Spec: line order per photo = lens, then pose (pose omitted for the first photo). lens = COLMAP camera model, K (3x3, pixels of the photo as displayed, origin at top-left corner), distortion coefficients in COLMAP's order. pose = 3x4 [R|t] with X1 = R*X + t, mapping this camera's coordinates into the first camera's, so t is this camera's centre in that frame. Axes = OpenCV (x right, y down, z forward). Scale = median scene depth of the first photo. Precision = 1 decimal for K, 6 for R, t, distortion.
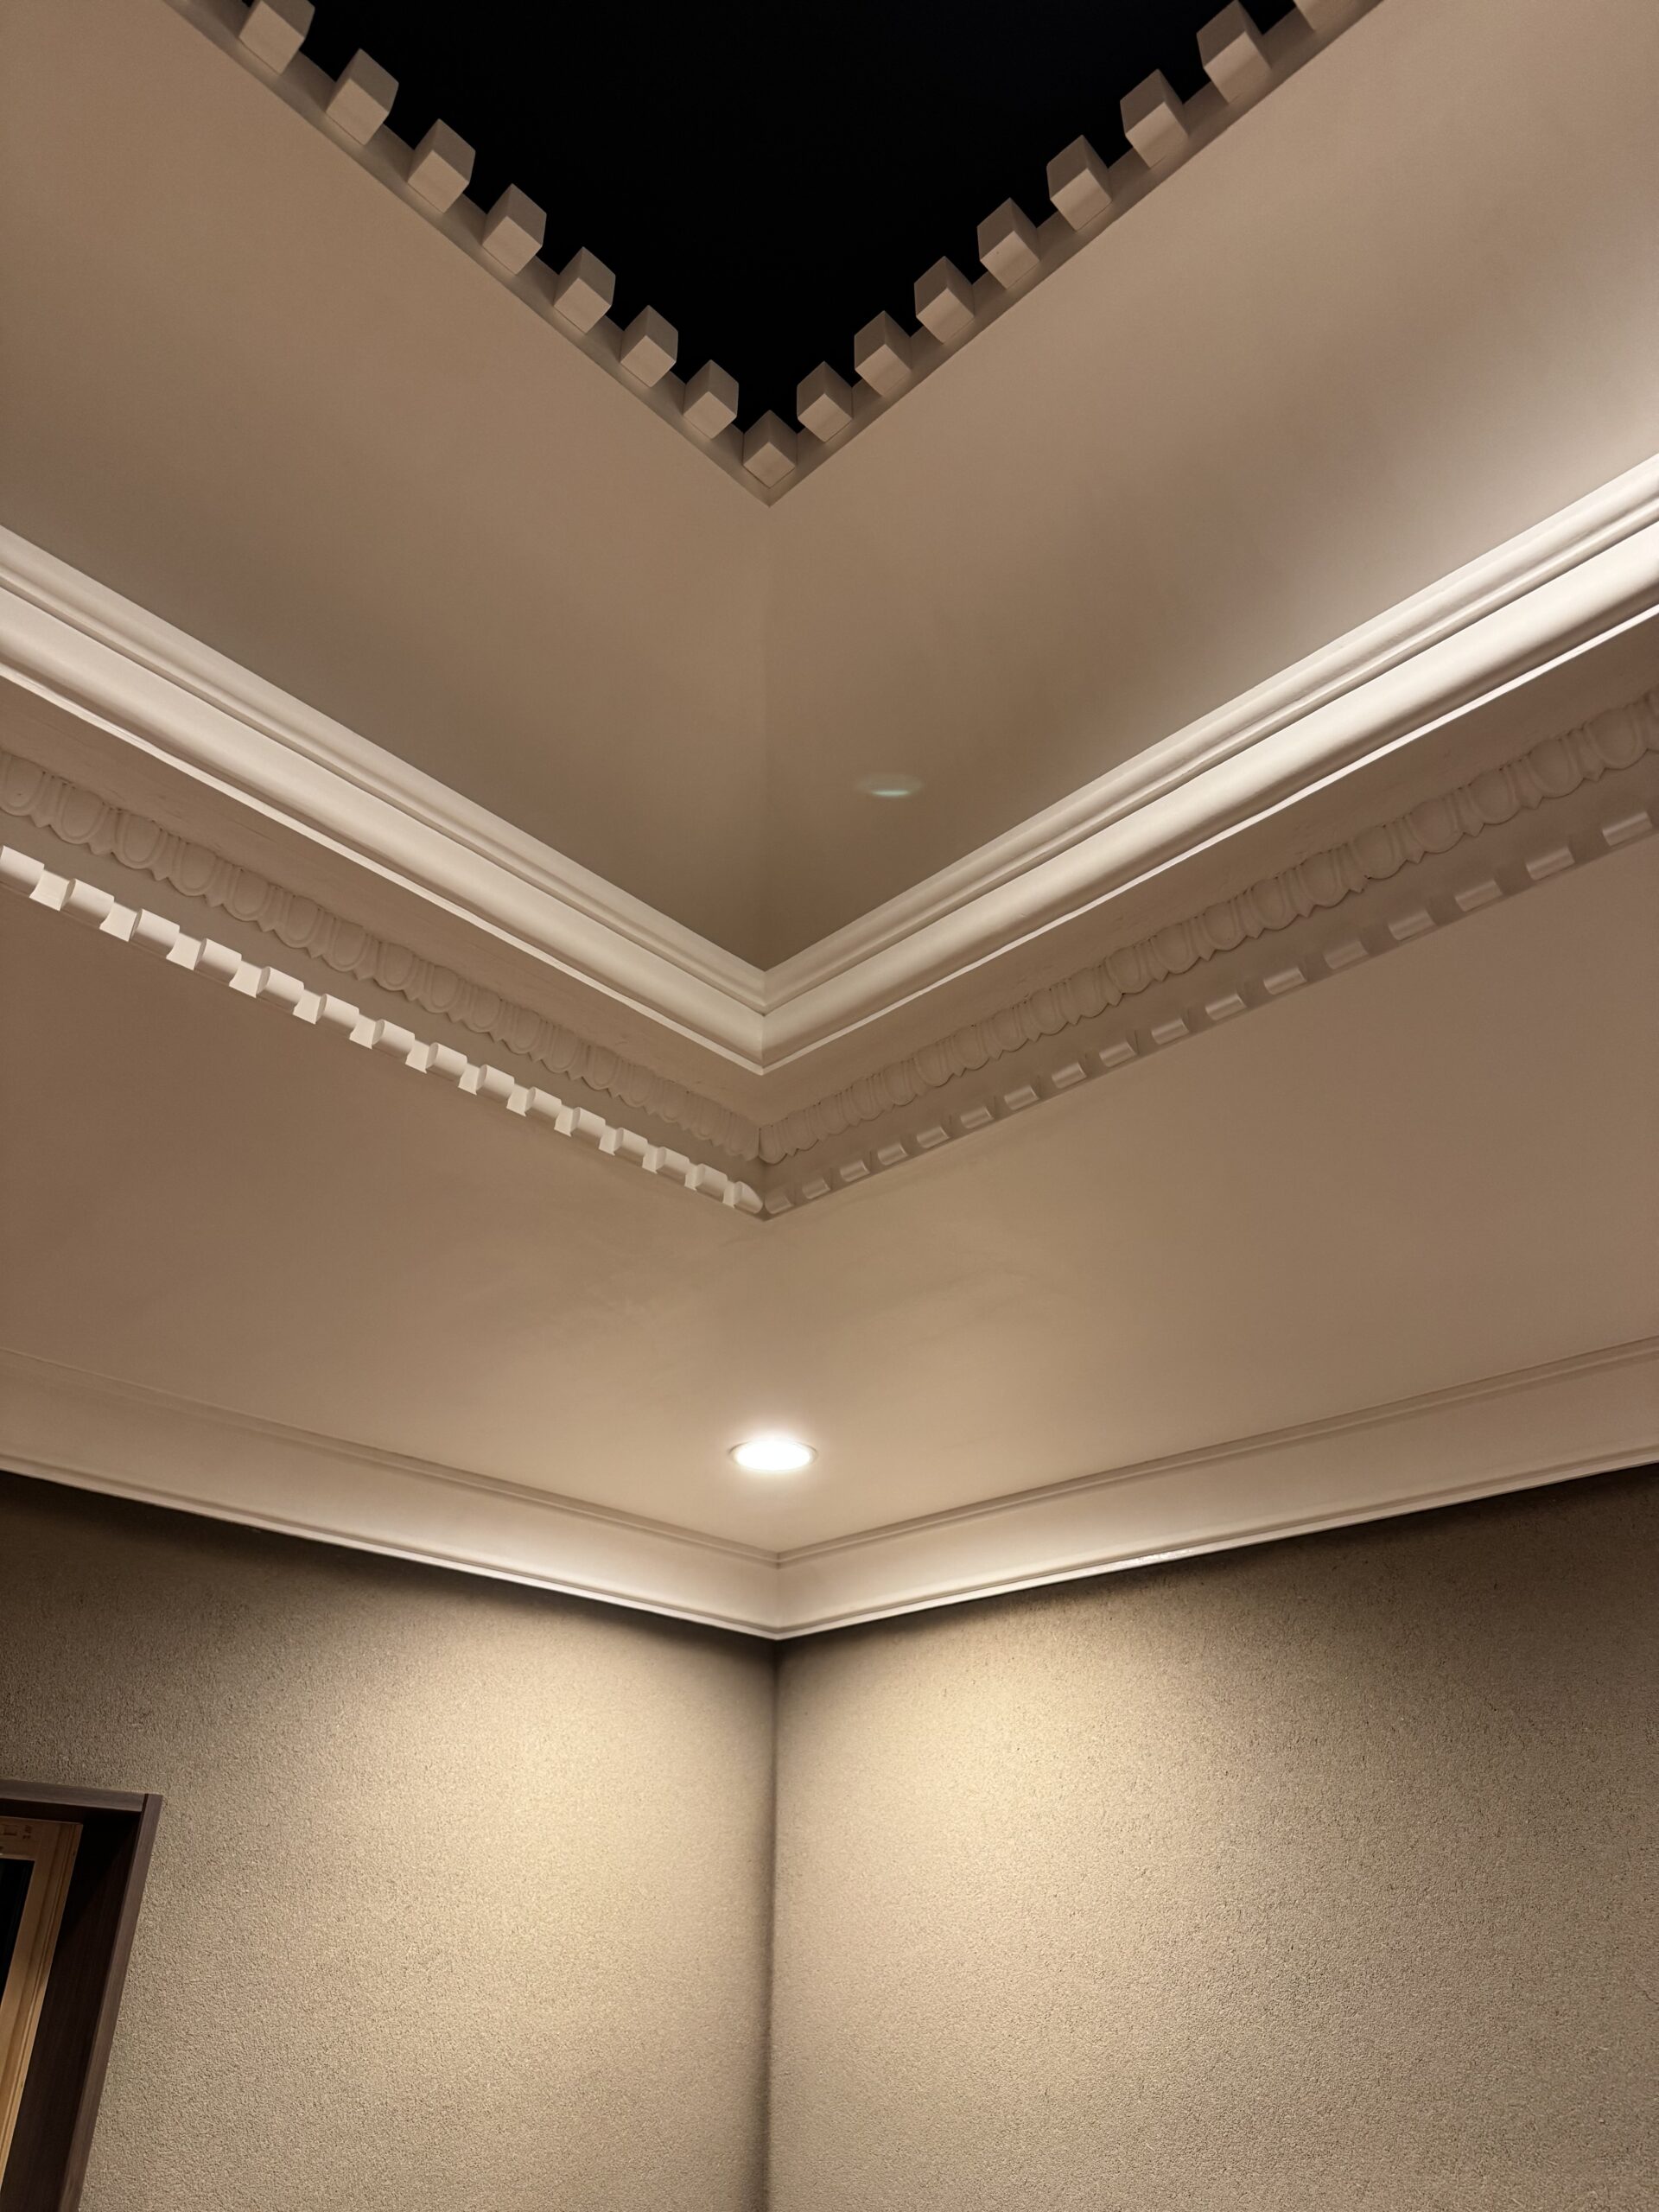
lens RADIAL K [[1575.2, 0, 829.5], [0, 1575.2, 1106.0], [0, 0, 1]] dist [-0.024194, 0.003487]
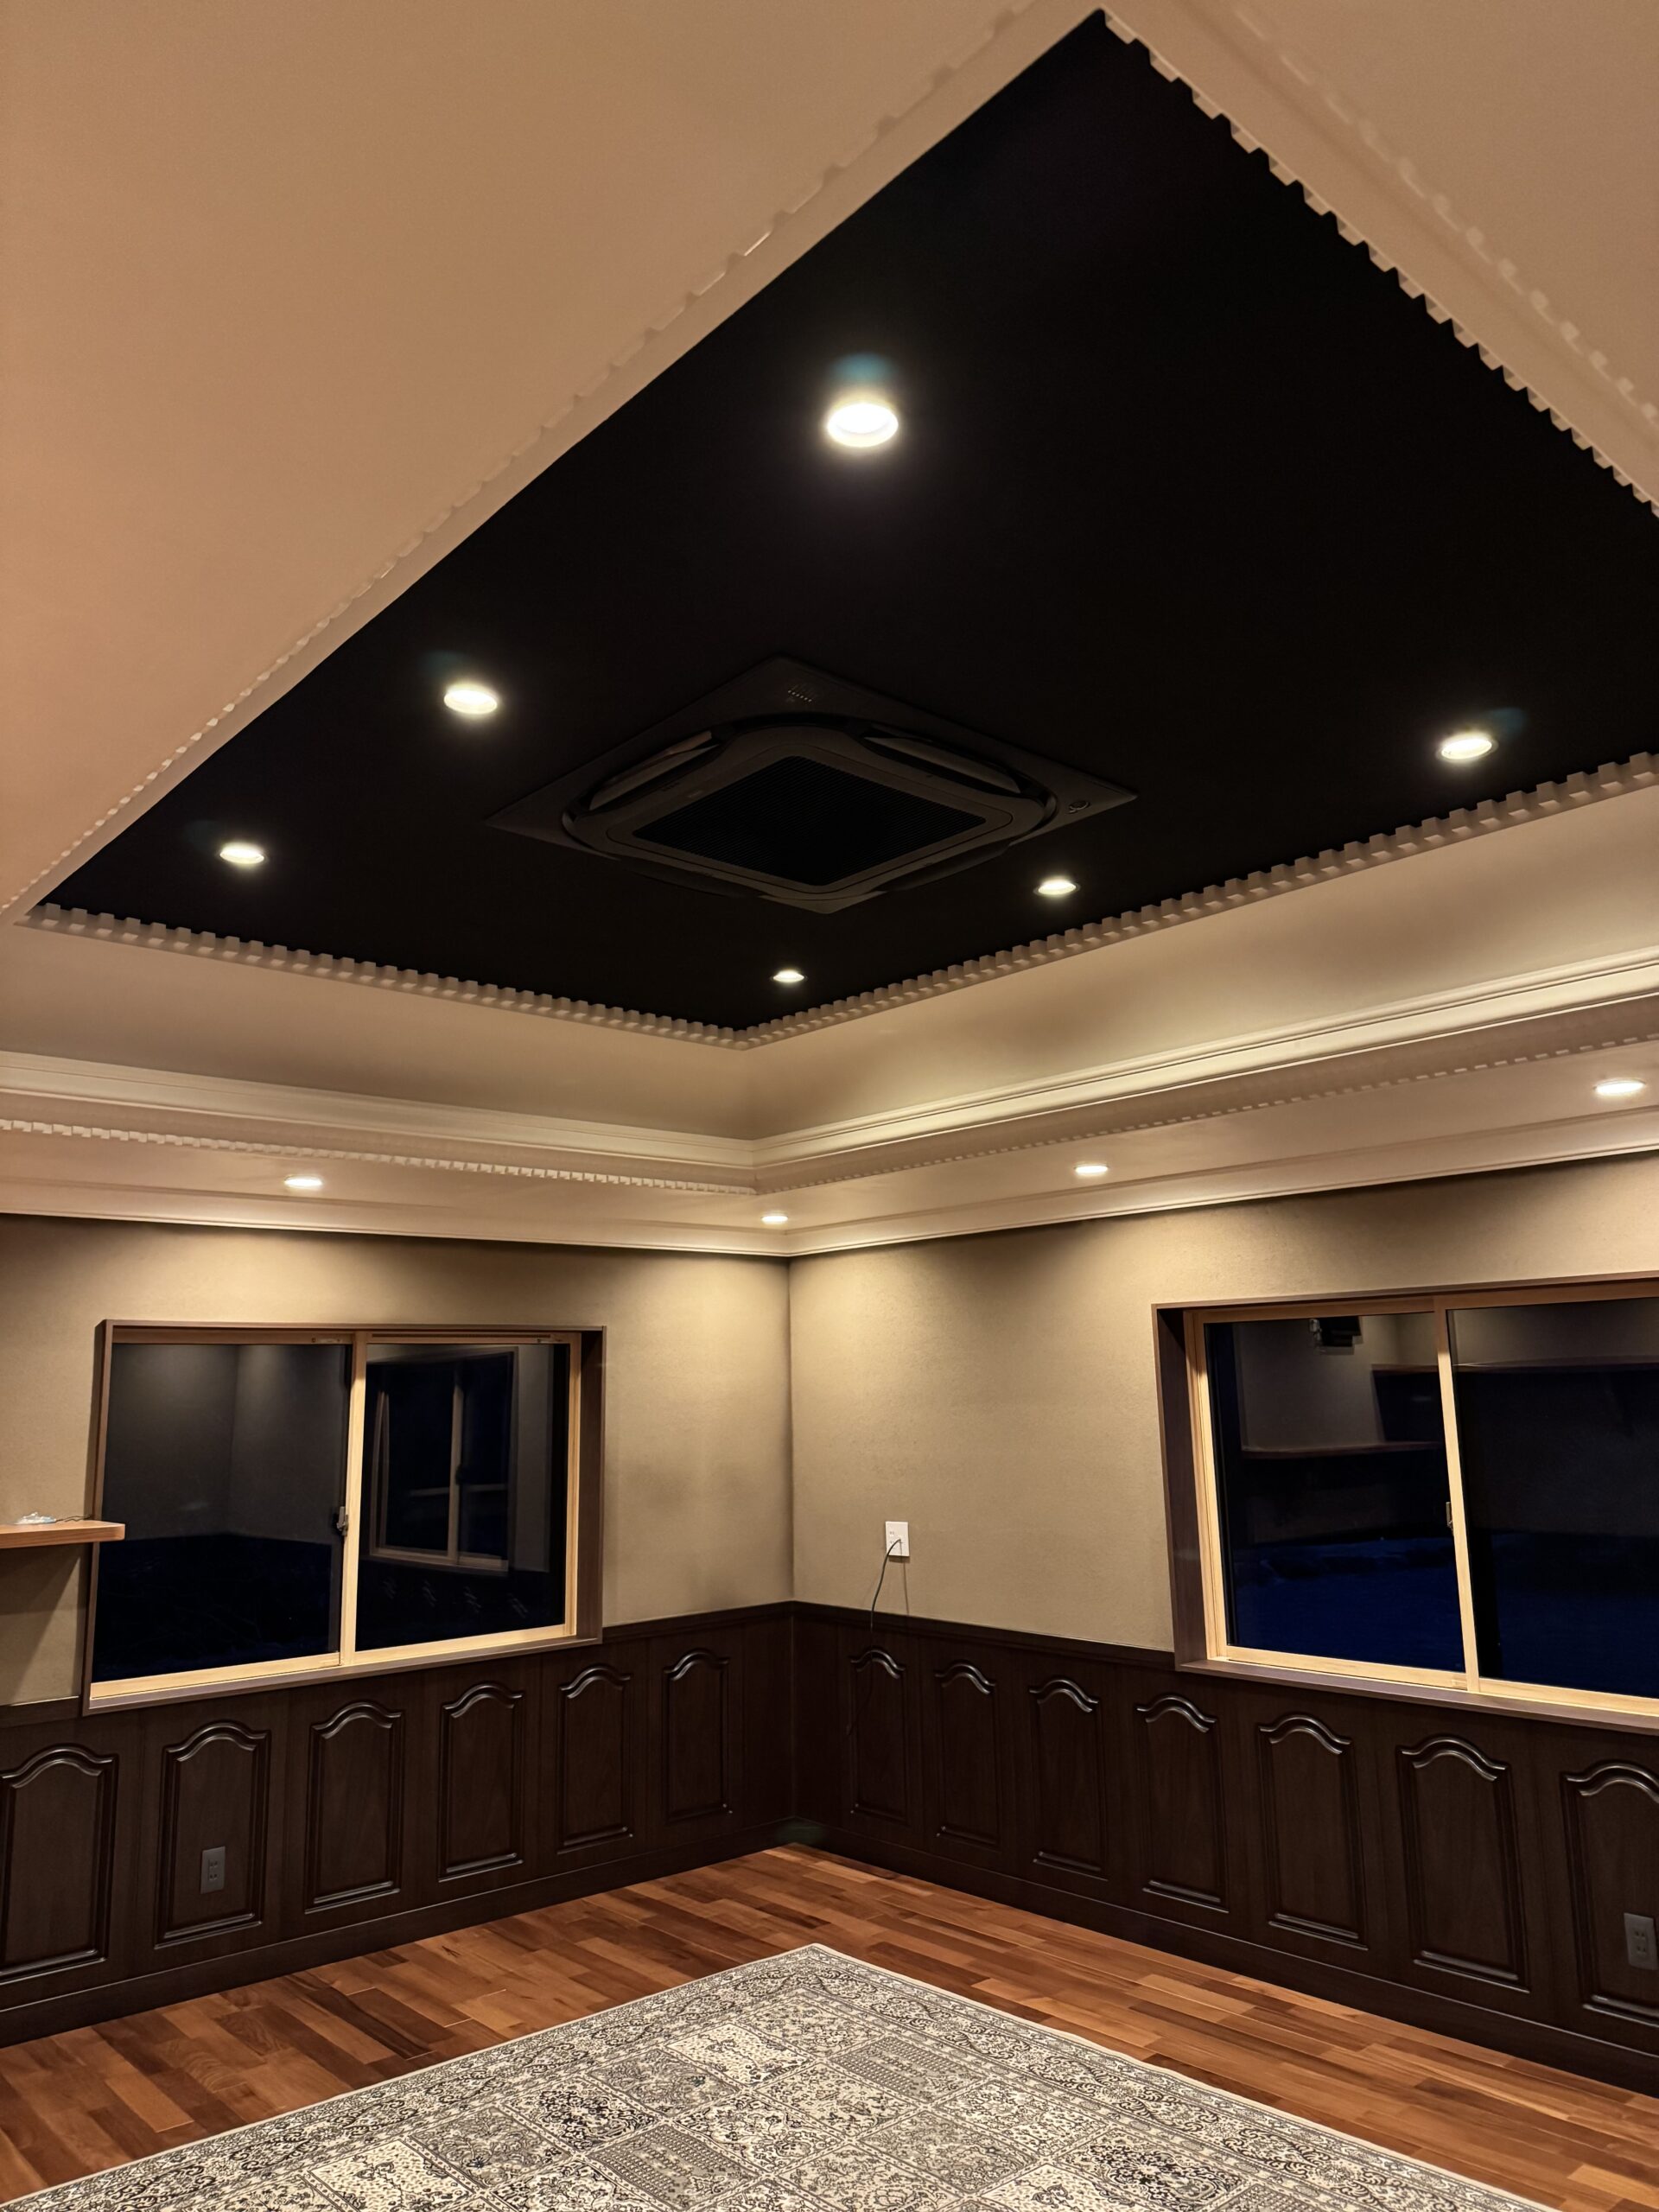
lens RADIAL K [[1507.3, 0, 829.5], [0, 1507.3, 1106.0], [0, 0, 1]] dist [-0.079055, -0.001033]
pose [[0.997097, -0.047206, -0.059738, 0.244787], [0.064819, 0.937913, 0.340760, -0.935130], [0.039944, -0.343644, 0.938250, -1.617544]]
